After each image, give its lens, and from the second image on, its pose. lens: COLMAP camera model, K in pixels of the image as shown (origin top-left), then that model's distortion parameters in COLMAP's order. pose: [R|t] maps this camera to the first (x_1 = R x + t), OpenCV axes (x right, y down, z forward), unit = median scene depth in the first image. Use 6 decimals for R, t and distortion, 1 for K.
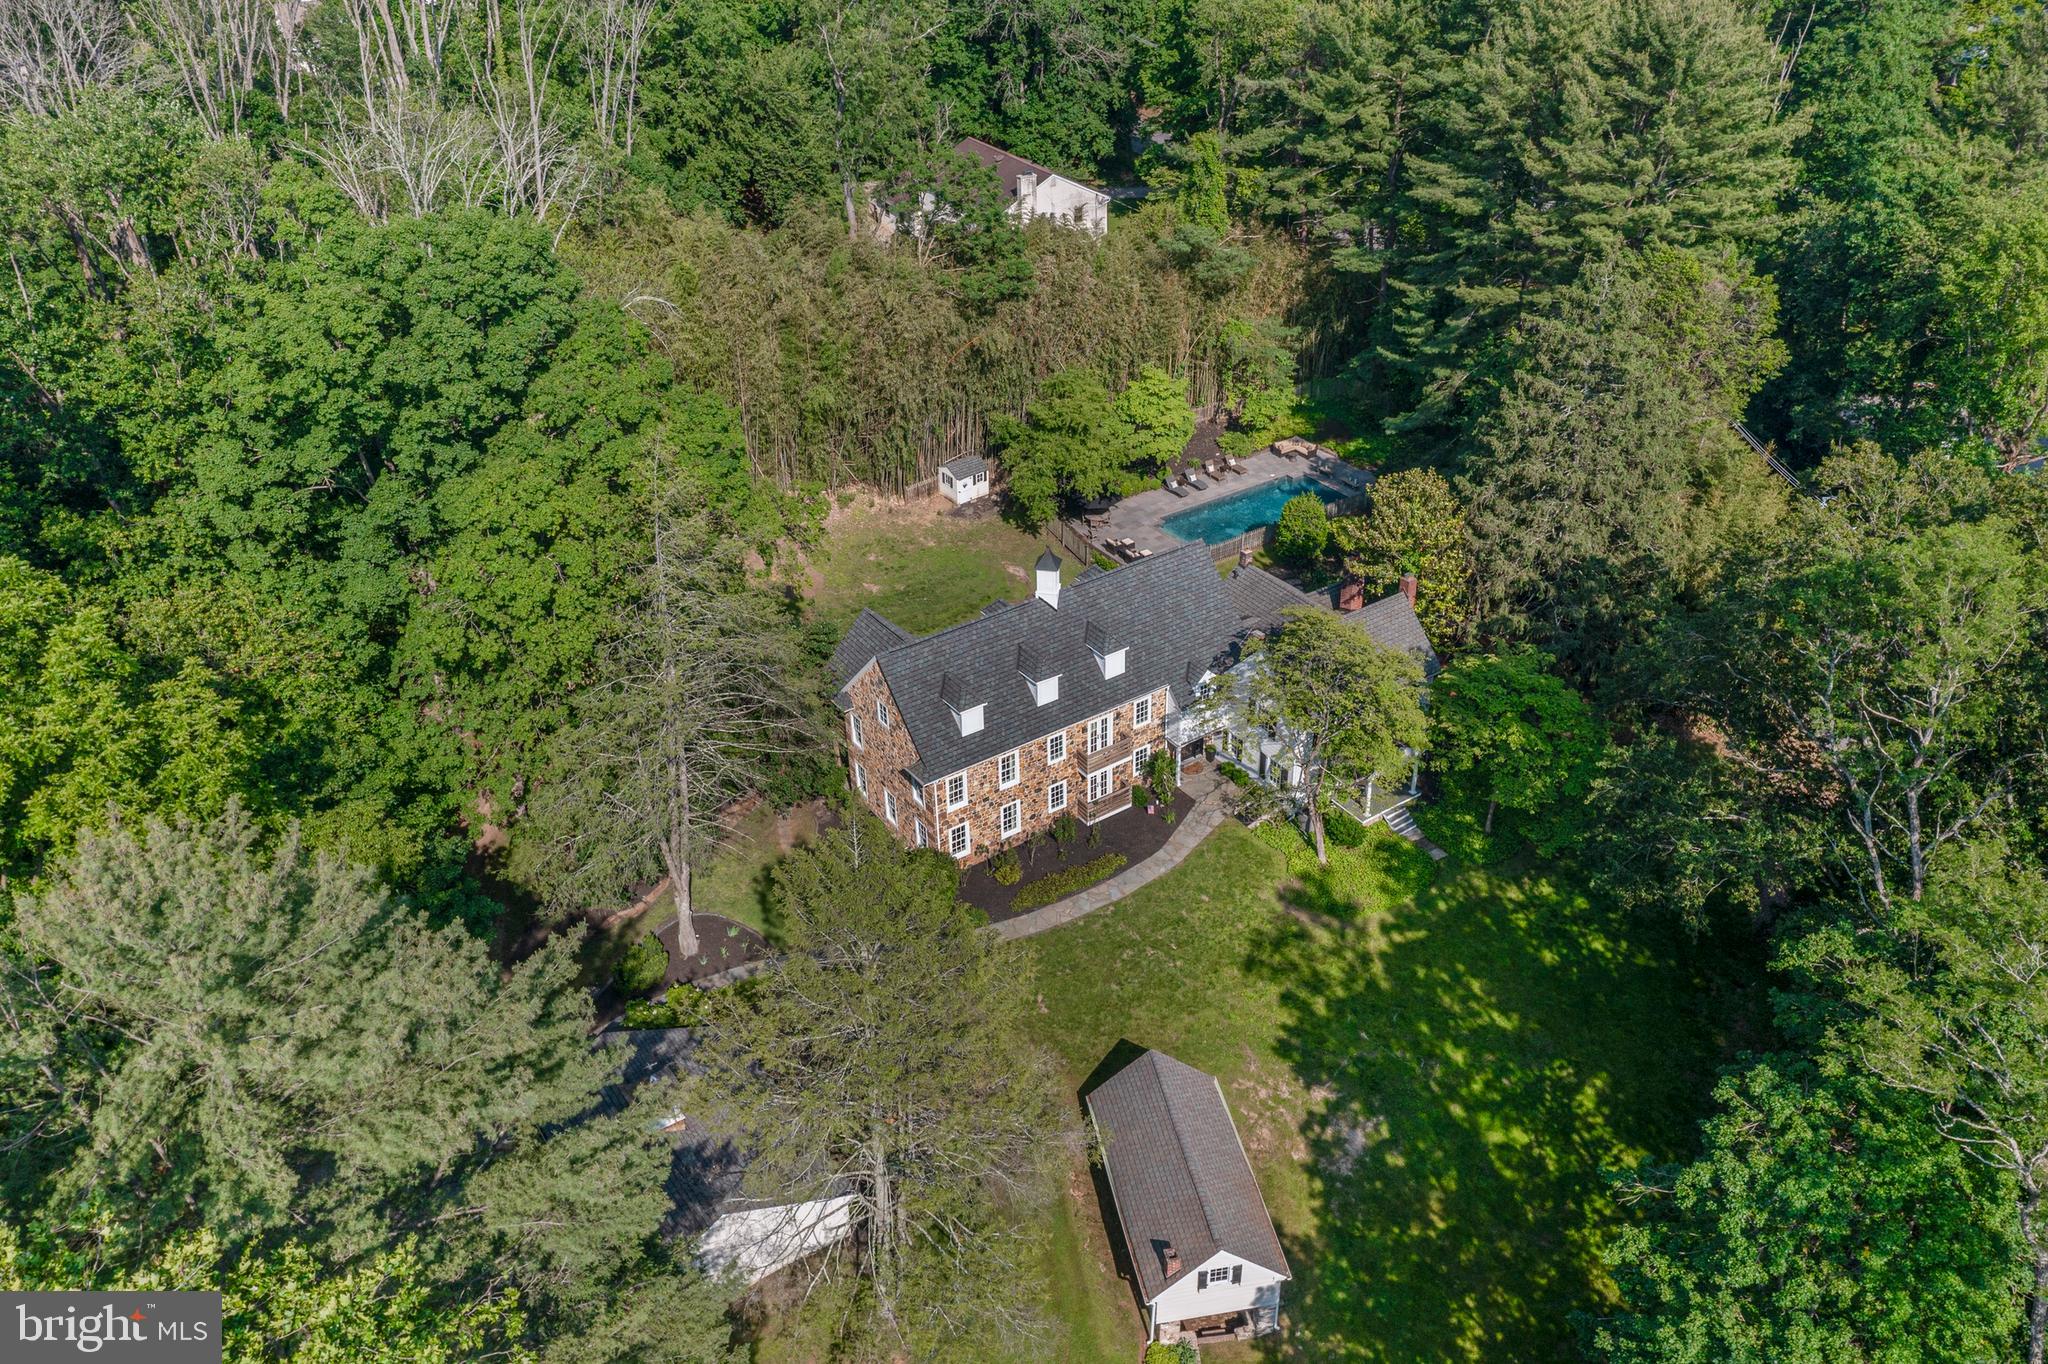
lens RADIAL K [[1625.6, 0, 1024.0], [0, 1625.6, 682.0], [0, 0, 1]] dist [-0.015966, 0.010513]
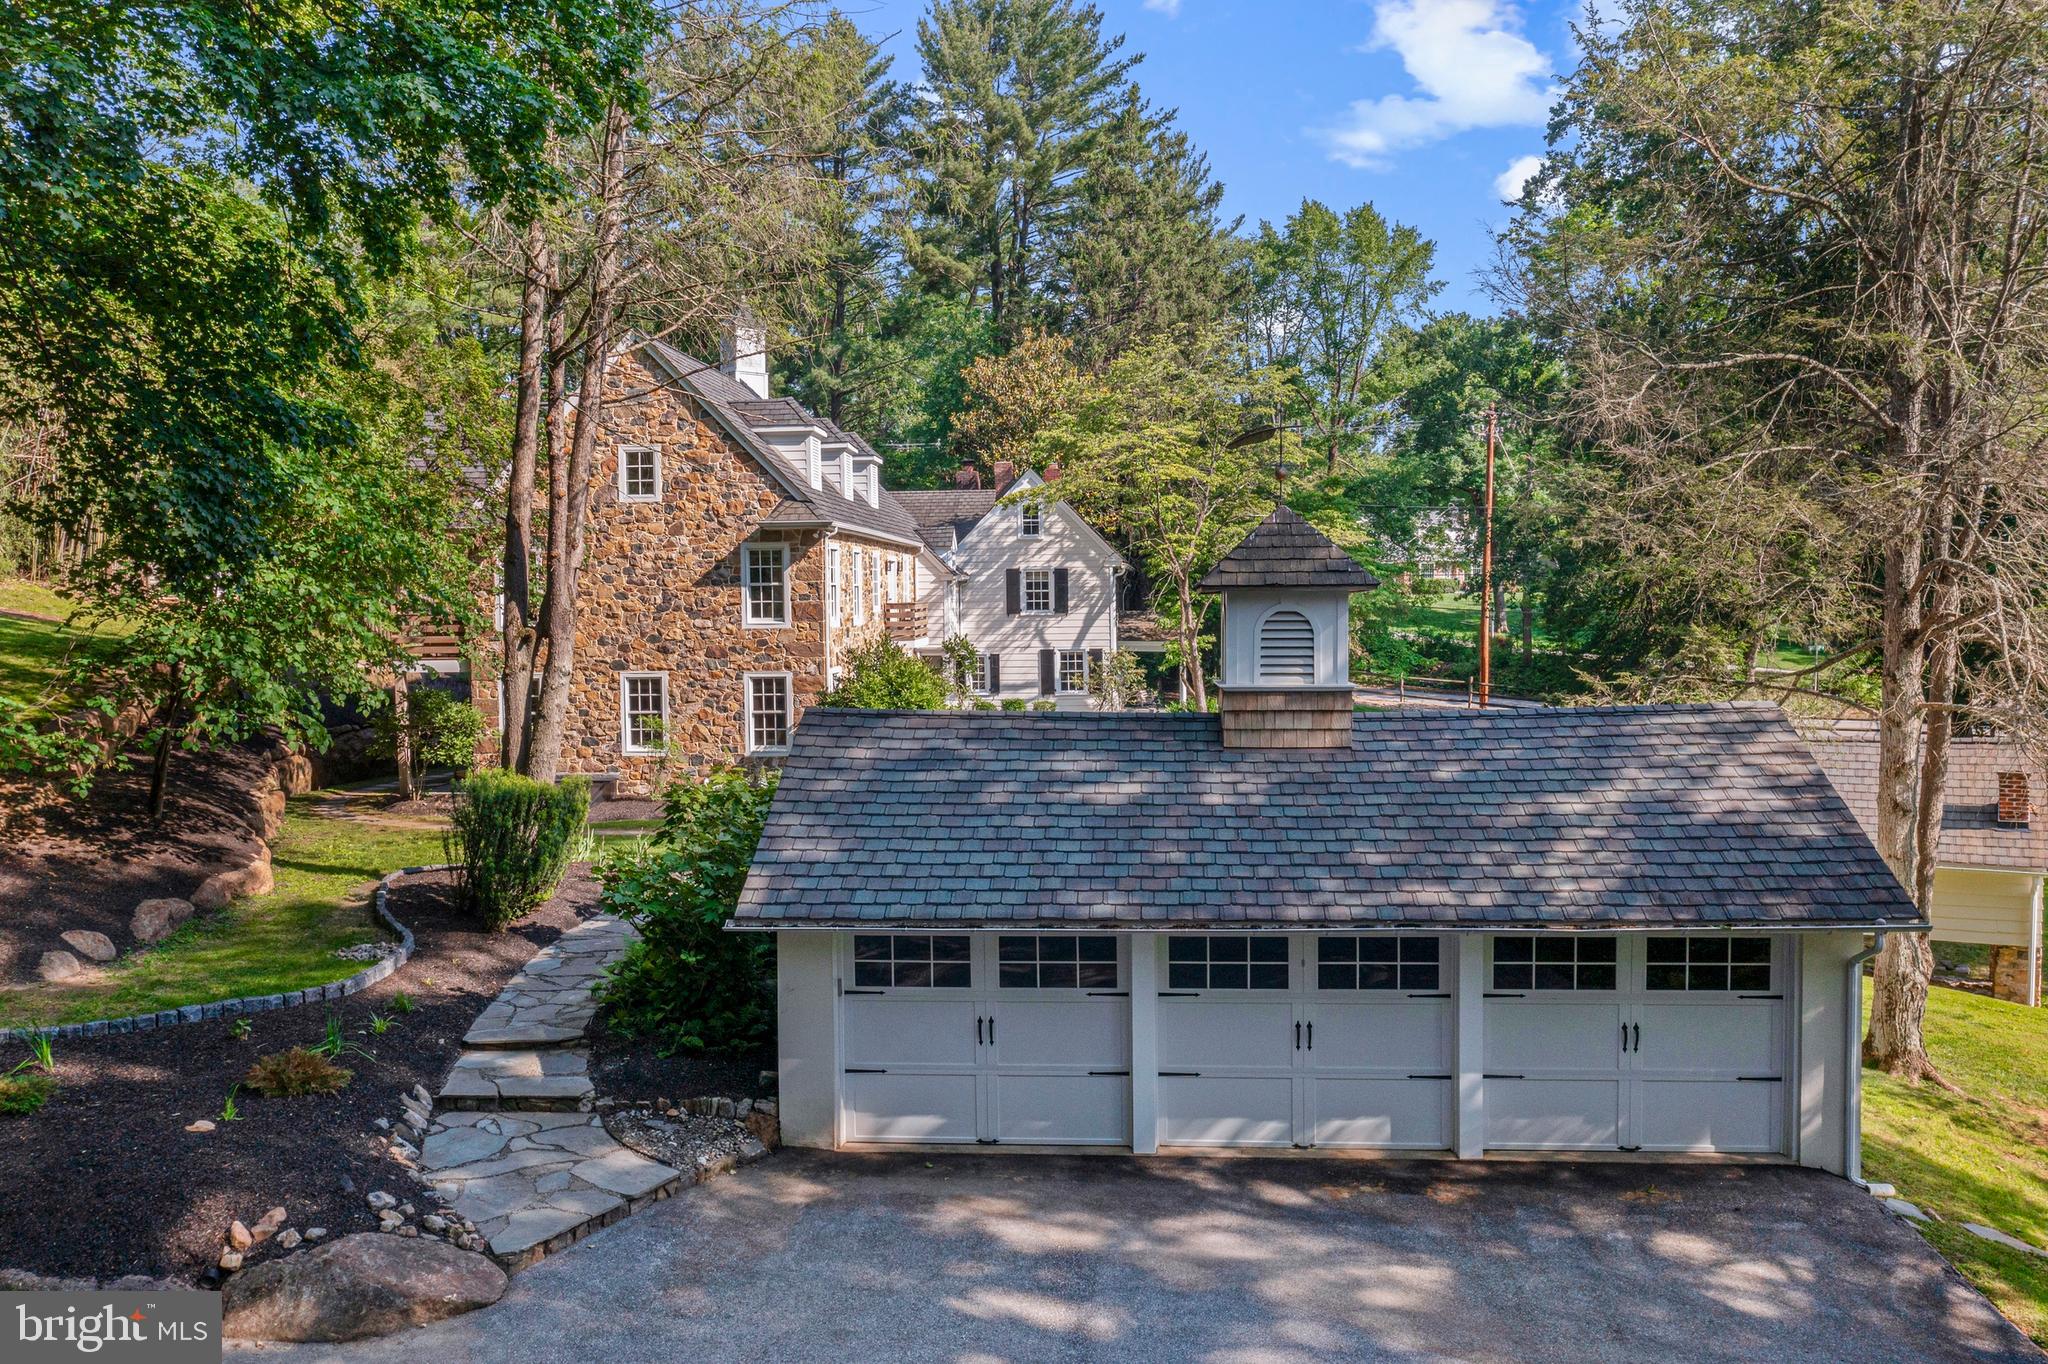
lens RADIAL K [[1625.6, 0, 1024.0], [0, 1625.6, 682.0], [0, 0, 1]] dist [-0.015966, 0.010513]
pose [[0.634053, -0.023314, 0.772938, -0.386028], [0.417688, 0.851515, -0.316952, 0.272751], [-0.650779, 0.523811, 0.549644, 0.685561]]
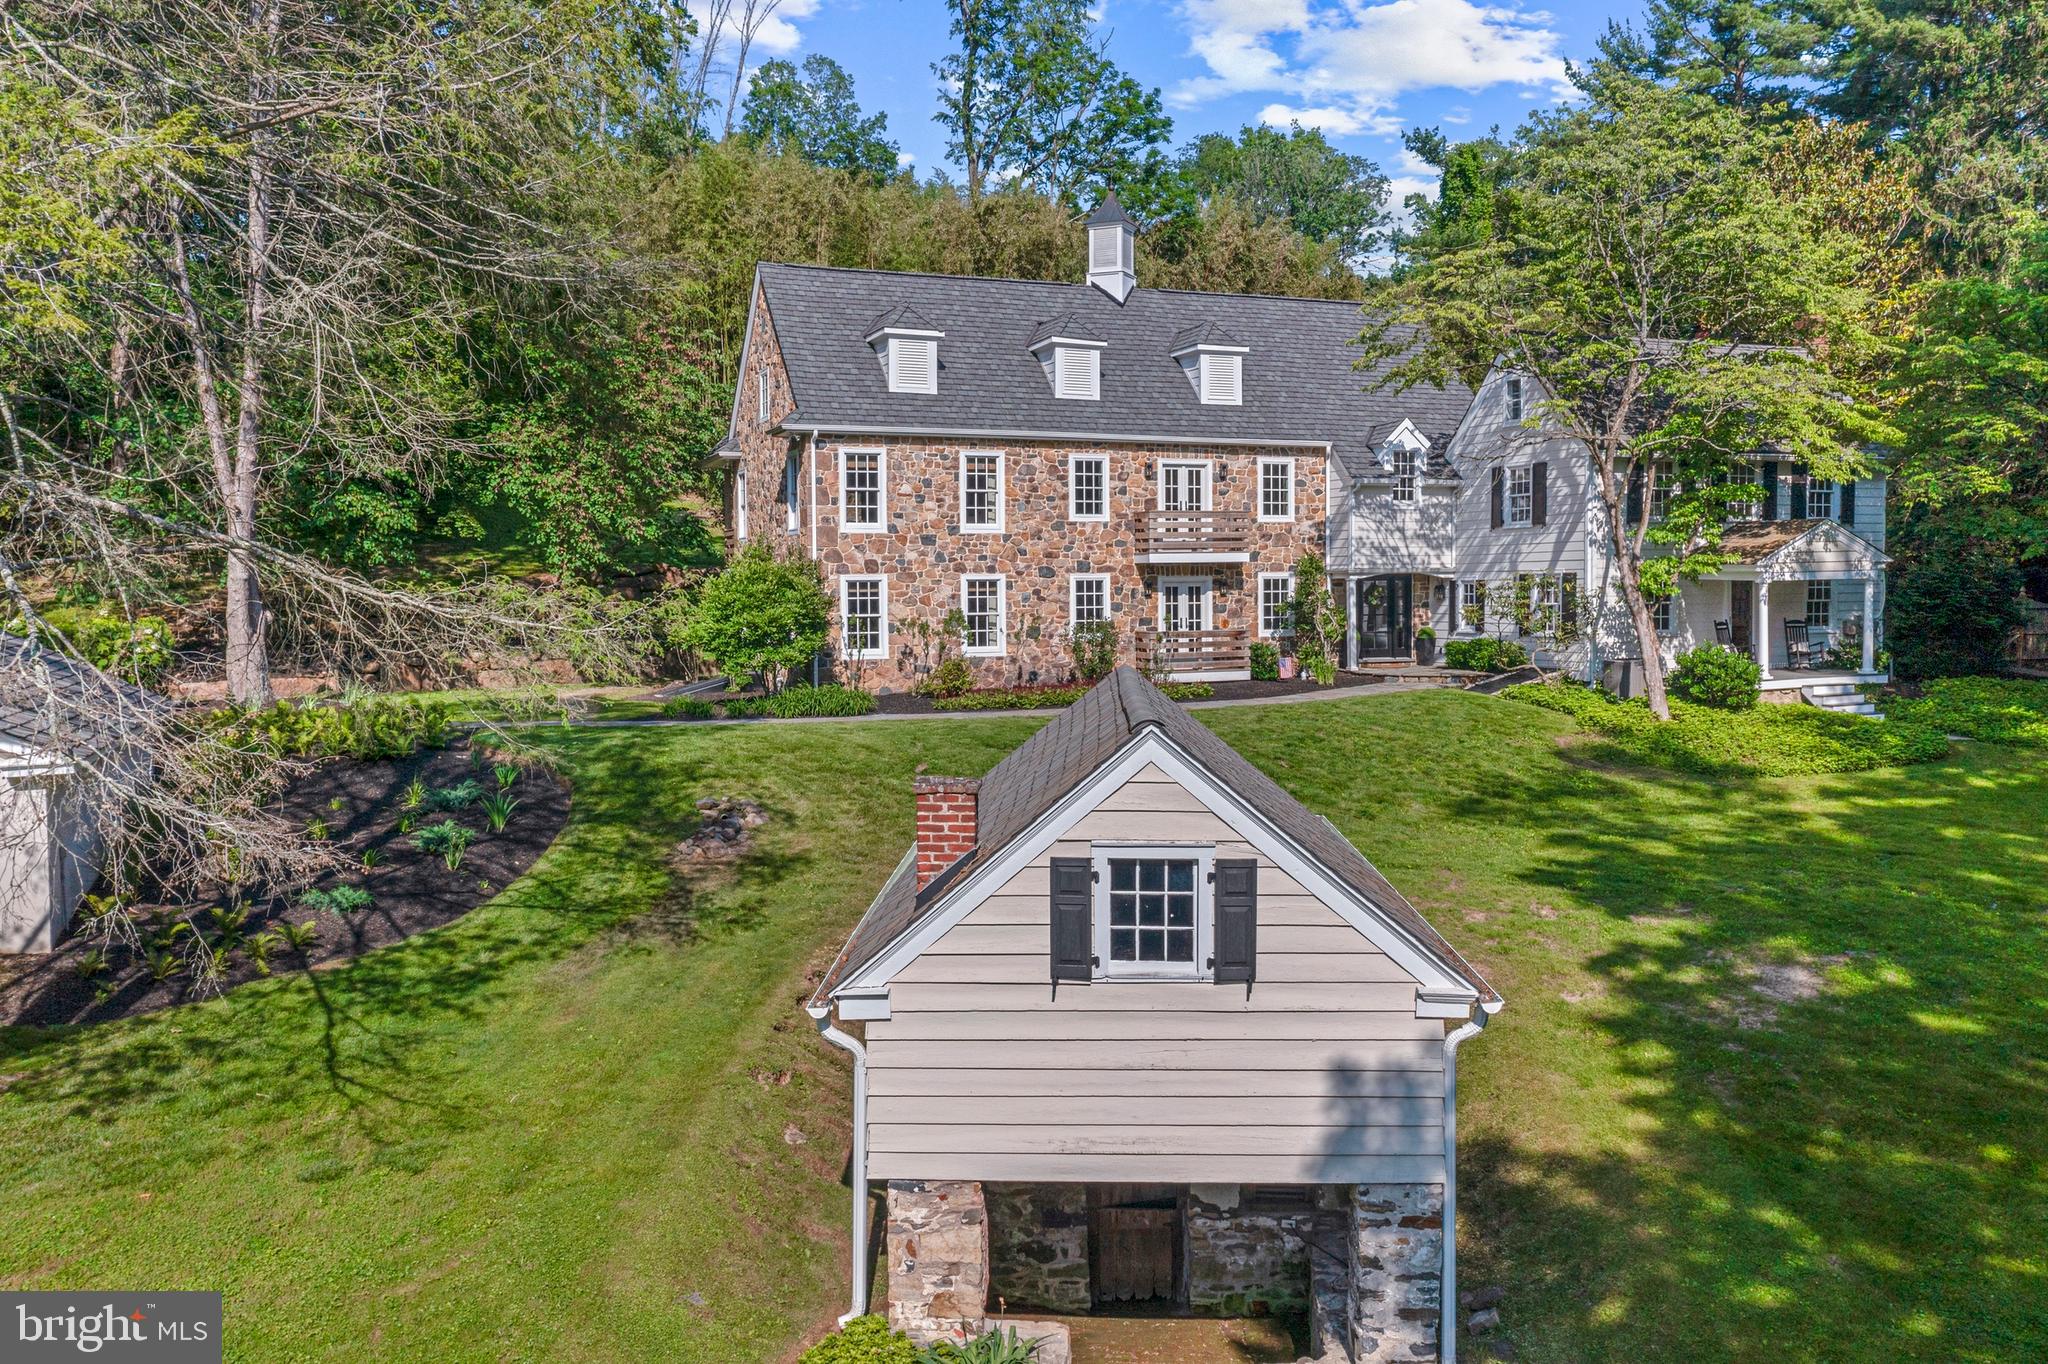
lens RADIAL K [[1615.5, 0, 1024.0], [0, 1615.5, 682.0], [0, 0, 1]] dist [-0.012353, 0.011282]
pose [[0.974649, 0.026575, -0.222153, 0.115063], [-0.131775, 0.870614, -0.473990, 0.338193], [0.180814, 0.491249, 0.852045, 0.606092]]
